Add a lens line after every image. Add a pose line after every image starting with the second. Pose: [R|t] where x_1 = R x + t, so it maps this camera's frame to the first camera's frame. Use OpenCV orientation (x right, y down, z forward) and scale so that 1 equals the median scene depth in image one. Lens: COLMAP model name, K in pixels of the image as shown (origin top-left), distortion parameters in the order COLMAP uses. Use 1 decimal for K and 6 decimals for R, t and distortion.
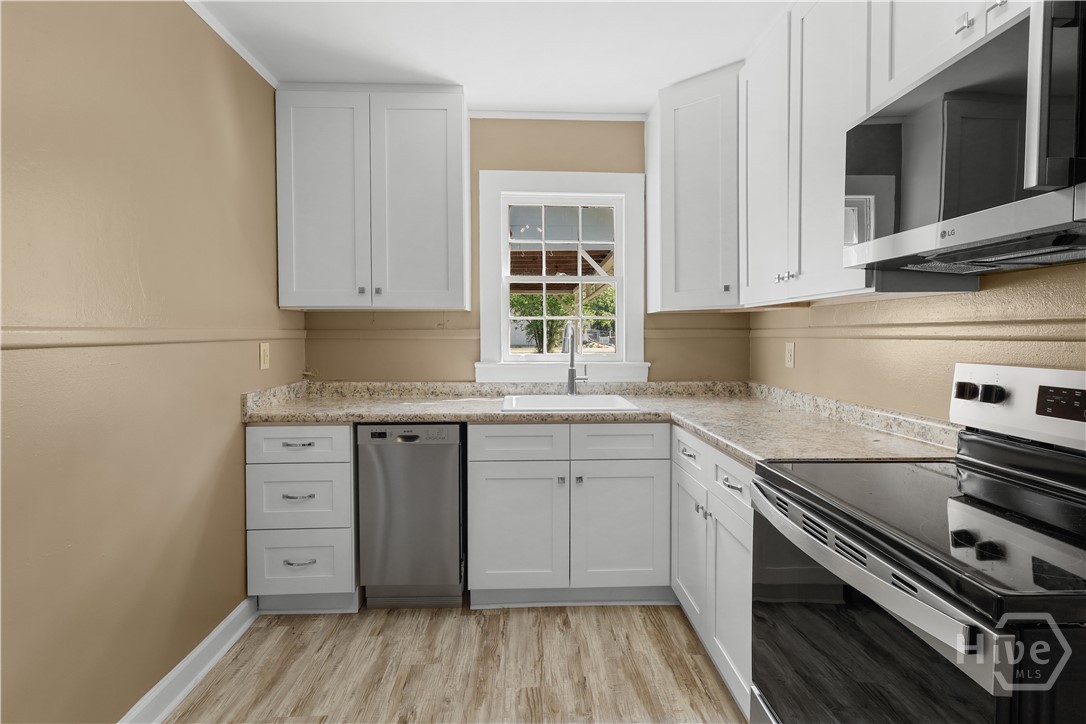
lens RADIAL K [[525.1, 0, 546.3], [0, 525.1, 350.8], [0, 0, 1]] dist [-0.001229, 0.002619]
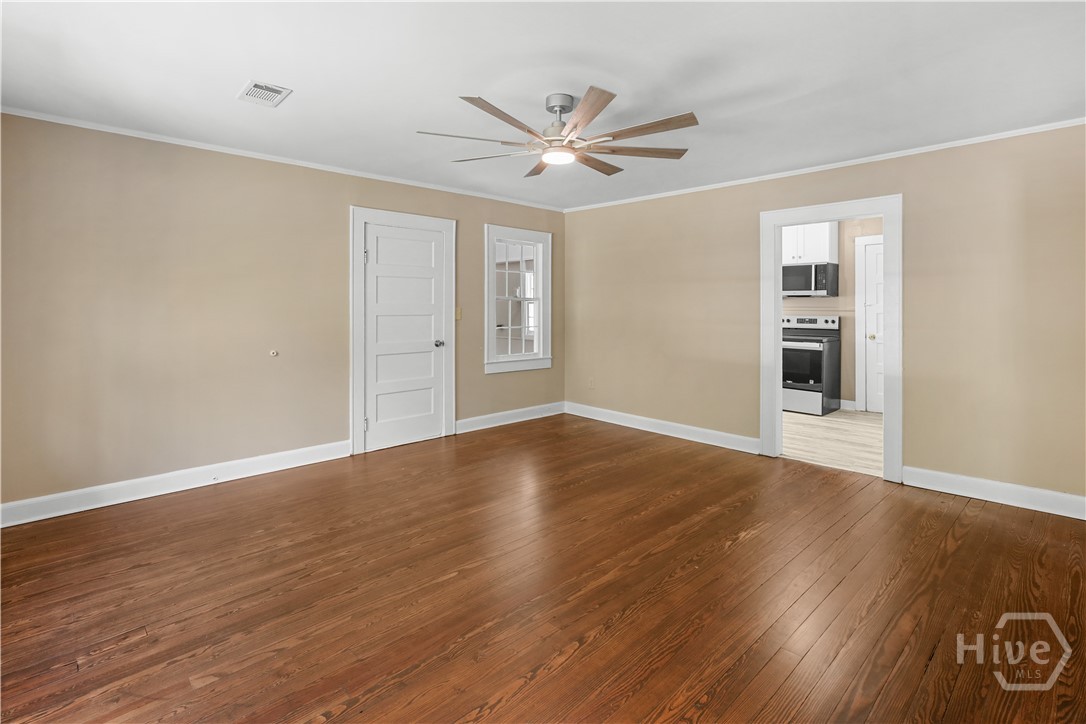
lens RADIAL K [[525.1, 0, 545.5], [0, 525.1, 313.5], [0, 0, 1]] dist [-0.001229, 0.002619]
pose [[0.749297, -0.011240, 0.662139, -2.488095], [0.020815, 0.999762, -0.006585, -0.003140], [-0.661907, 0.018717, 0.749352, -0.750472]]
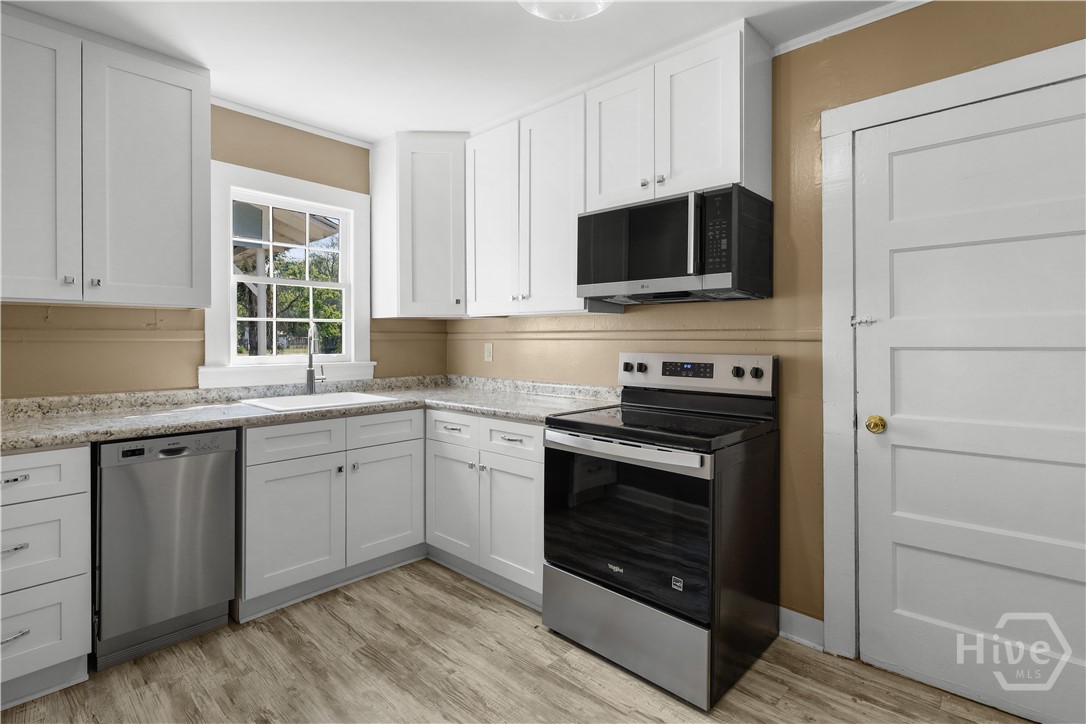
lens RADIAL K [[525.1, 0, 531.6], [0, 525.1, 344.6], [0, 0, 1]] dist [-0.001229, 0.002619]
pose [[0.722244, -0.006077, 0.691612, -0.433770], [0.019203, 0.999752, -0.011268, 0.006367], [-0.691372, 0.021419, 0.722182, -0.068985]]
